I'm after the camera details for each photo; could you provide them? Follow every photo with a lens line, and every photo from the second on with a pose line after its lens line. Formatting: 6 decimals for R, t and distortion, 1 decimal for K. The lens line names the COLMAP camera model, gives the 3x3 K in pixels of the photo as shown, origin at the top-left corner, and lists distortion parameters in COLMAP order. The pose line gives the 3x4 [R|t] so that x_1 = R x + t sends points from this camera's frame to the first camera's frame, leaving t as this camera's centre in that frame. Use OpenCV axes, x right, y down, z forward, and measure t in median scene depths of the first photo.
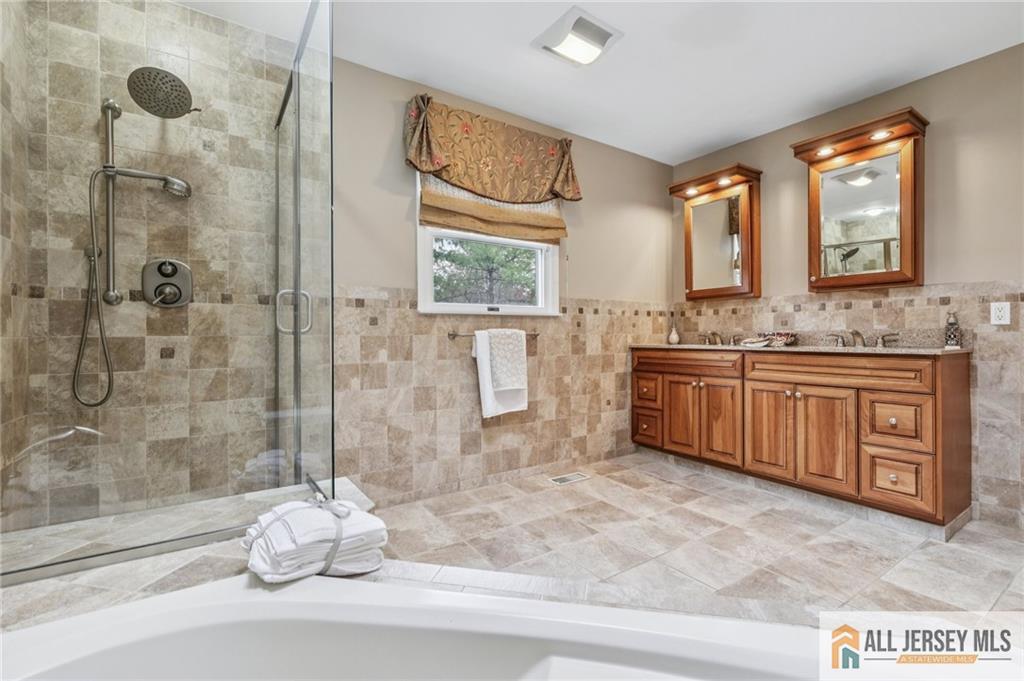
lens RADIAL K [[450.7, 0, 512.0], [0, 450.7, 340.5], [0, 0, 1]] dist [-0.001107, 0.000117]
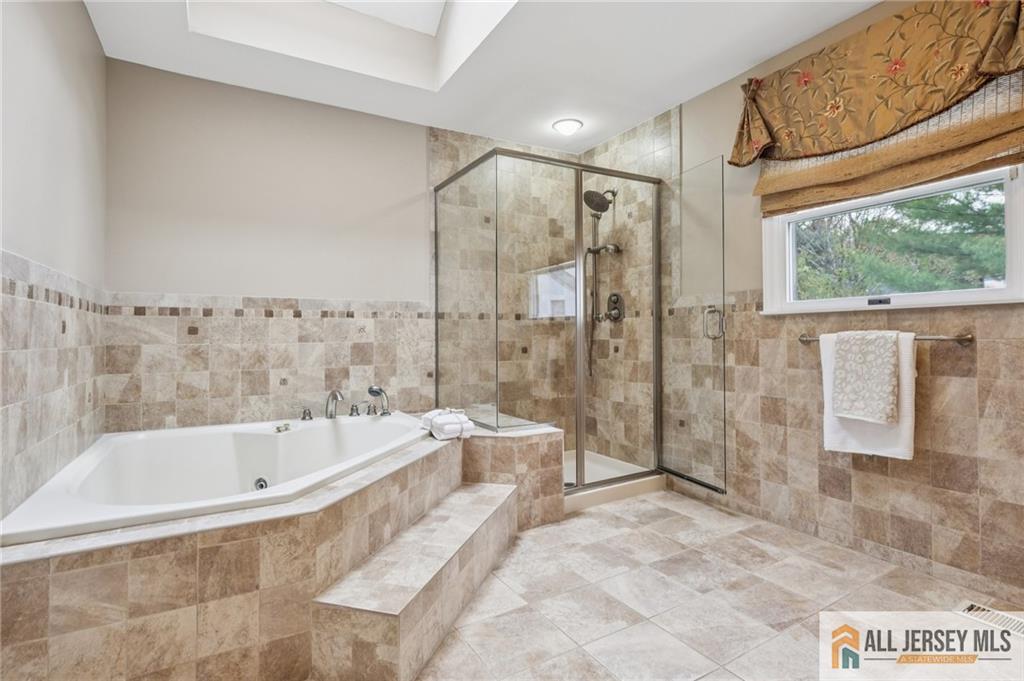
lens RADIAL K [[510.1, 0, 512.0], [0, 510.1, 340.5], [0, 0, 1]] dist [-0.000291, 0.000051]
pose [[-0.065756, 0.014301, -0.997733, 0.863534], [-0.000383, 0.999897, 0.014357, -0.024274], [0.997836, 0.001326, -0.065744, 0.564072]]
